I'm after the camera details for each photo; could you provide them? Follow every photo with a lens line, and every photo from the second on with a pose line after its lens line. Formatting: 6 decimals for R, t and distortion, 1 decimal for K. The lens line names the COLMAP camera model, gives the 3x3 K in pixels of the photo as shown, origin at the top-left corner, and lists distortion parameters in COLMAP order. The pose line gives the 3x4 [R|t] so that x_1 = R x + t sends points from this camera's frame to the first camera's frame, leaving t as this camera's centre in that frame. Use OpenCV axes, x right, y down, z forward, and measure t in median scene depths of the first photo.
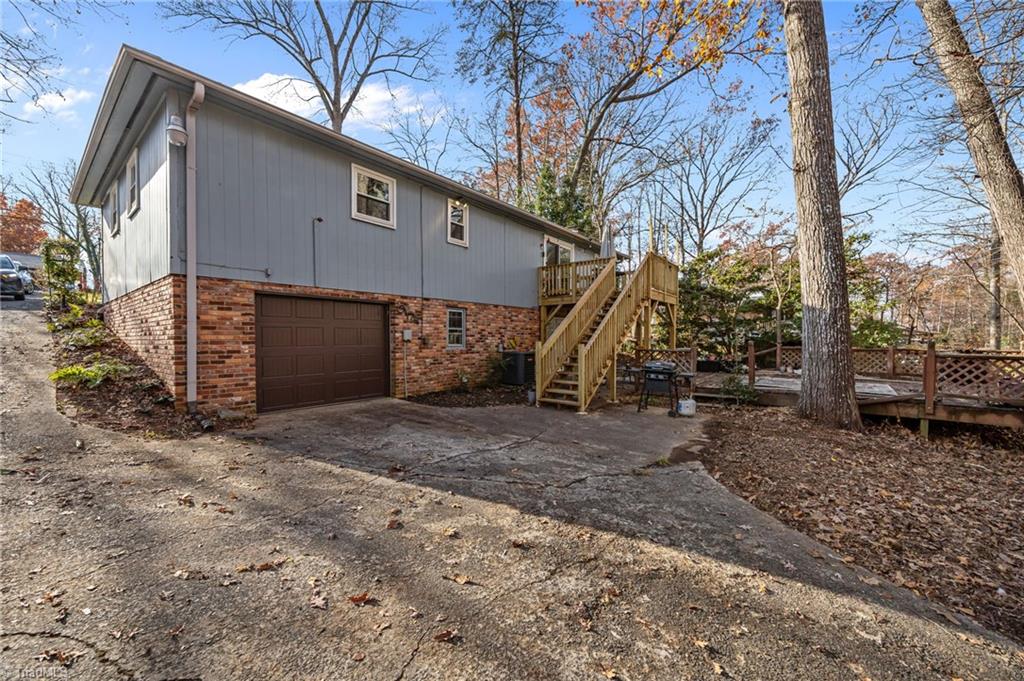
lens RADIAL K [[395.4, 0, 506.6], [0, 395.4, 335.5], [0, 0, 1]] dist [-0.000431, 0.000017]
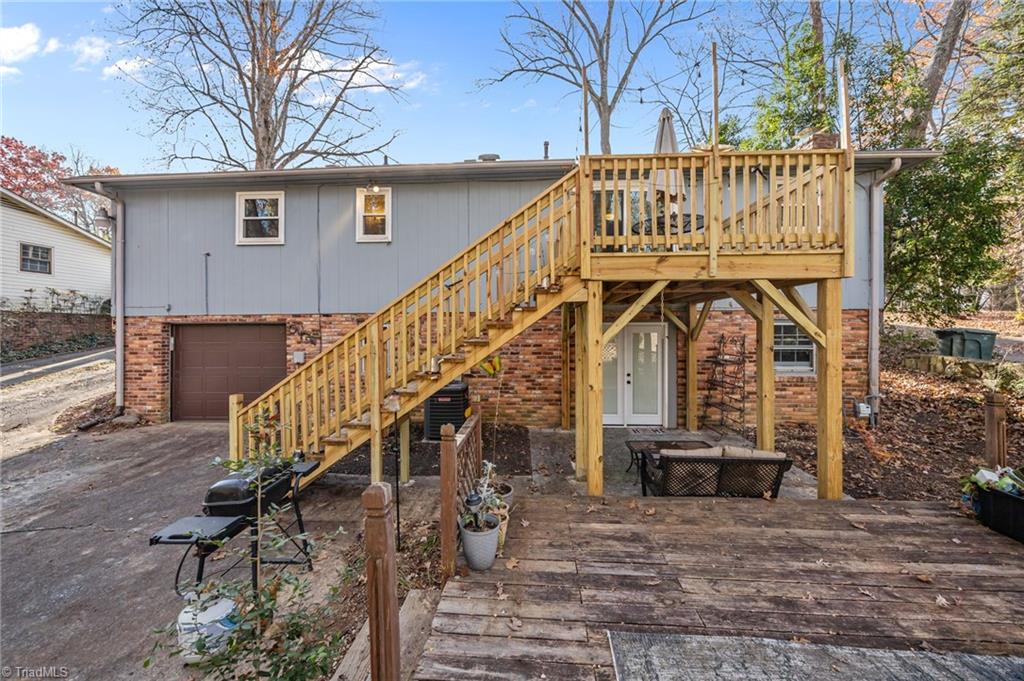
lens RADIAL K [[395.4, 0, 506.6], [0, 395.4, 335.5], [0, 0, 1]] dist [-0.000431, 0.000017]
pose [[0.585006, -0.005112, -0.811013, 0.856553], [0.011046, 0.999938, 0.001665, -0.052773], [0.810954, -0.009932, 0.585026, 0.959469]]
